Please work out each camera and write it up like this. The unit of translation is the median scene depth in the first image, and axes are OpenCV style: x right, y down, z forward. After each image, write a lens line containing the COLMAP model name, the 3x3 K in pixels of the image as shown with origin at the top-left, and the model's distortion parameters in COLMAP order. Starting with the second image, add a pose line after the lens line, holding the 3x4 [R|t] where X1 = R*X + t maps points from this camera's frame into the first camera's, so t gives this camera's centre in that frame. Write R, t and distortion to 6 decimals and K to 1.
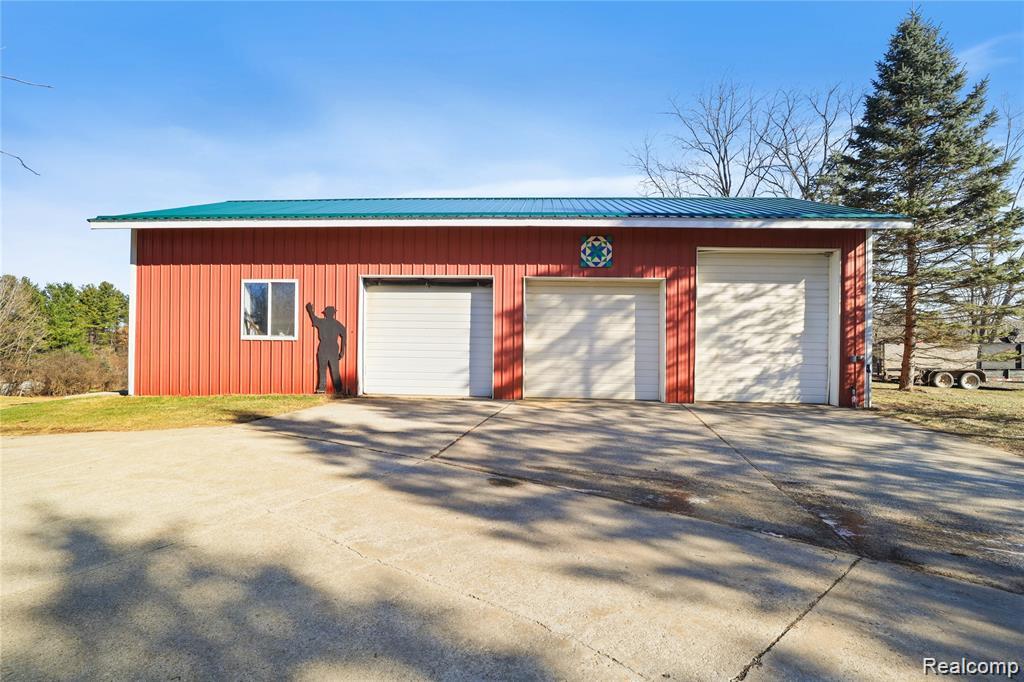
lens RADIAL K [[471.9, 0, 512.0], [0, 471.9, 341.0], [0, 0, 1]] dist [-0.022063, -0.000042]
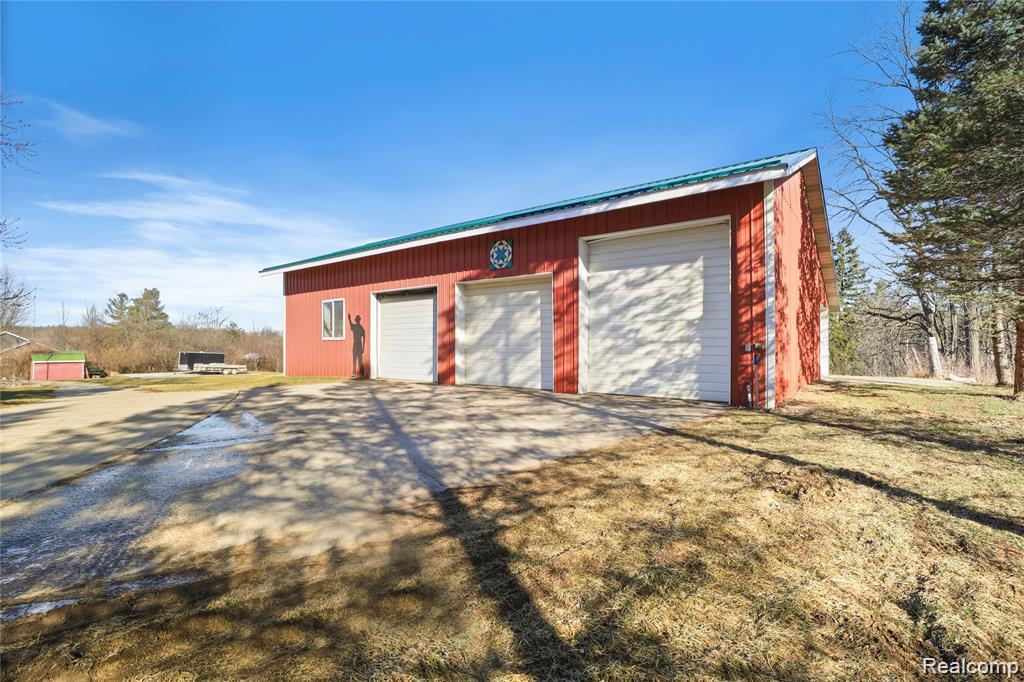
lens RADIAL K [[471.9, 0, 512.0], [0, 471.9, 341.0], [0, 0, 1]] dist [-0.022063, -0.000042]
pose [[0.824356, -0.018889, -0.565756, 0.820653], [0.005816, 0.999673, -0.024902, 0.043436], [0.566041, 0.017238, 0.824197, 0.092122]]
